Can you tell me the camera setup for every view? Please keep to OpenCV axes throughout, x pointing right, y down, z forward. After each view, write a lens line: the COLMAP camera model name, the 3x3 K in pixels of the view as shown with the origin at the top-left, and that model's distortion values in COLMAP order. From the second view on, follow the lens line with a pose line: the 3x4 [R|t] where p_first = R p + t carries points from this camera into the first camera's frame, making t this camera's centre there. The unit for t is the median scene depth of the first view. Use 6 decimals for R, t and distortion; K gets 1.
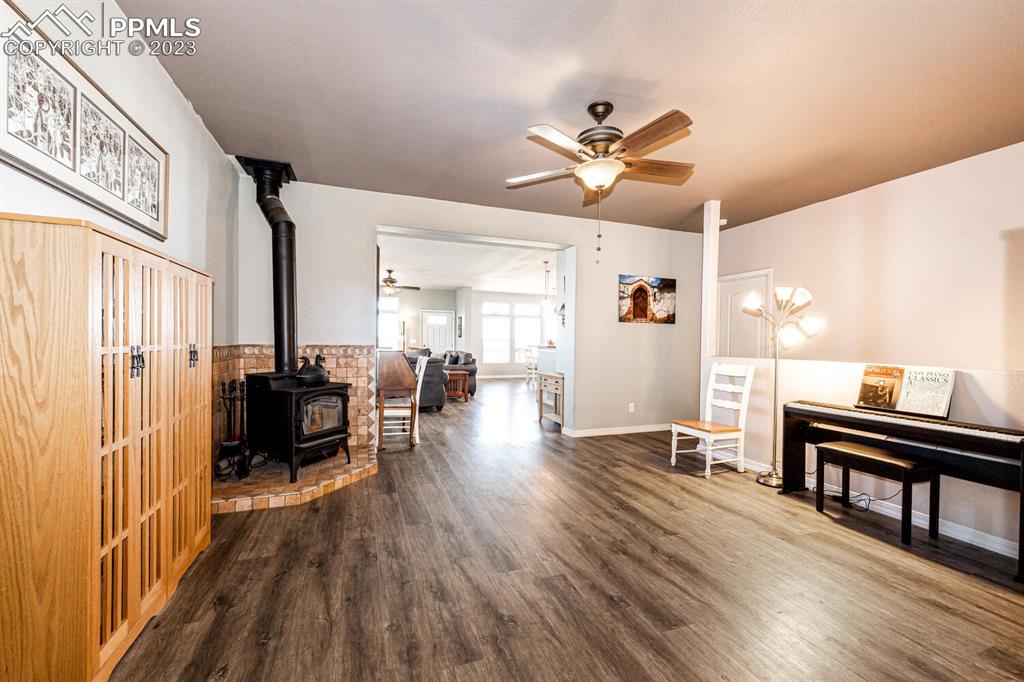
lens RADIAL K [[401.0, 0, 512.0], [0, 401.0, 341.0], [0, 0, 1]] dist [0.000544, 0.000035]
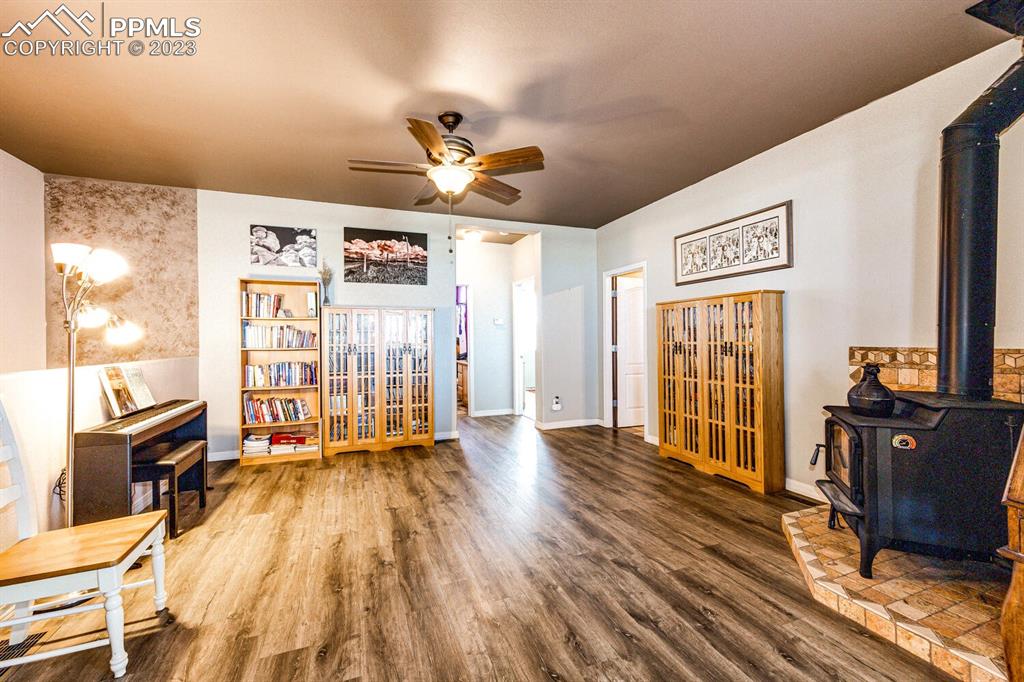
lens RADIAL K [[401.0, 0, 512.0], [0, 401.0, 341.0], [0, 0, 1]] dist [0.000544, 0.000035]
pose [[-0.999918, -0.004723, -0.011898, 0.067560], [-0.004788, 0.999974, 0.005438, 0.002159], [0.011872, 0.005494, -0.999914, 1.872309]]
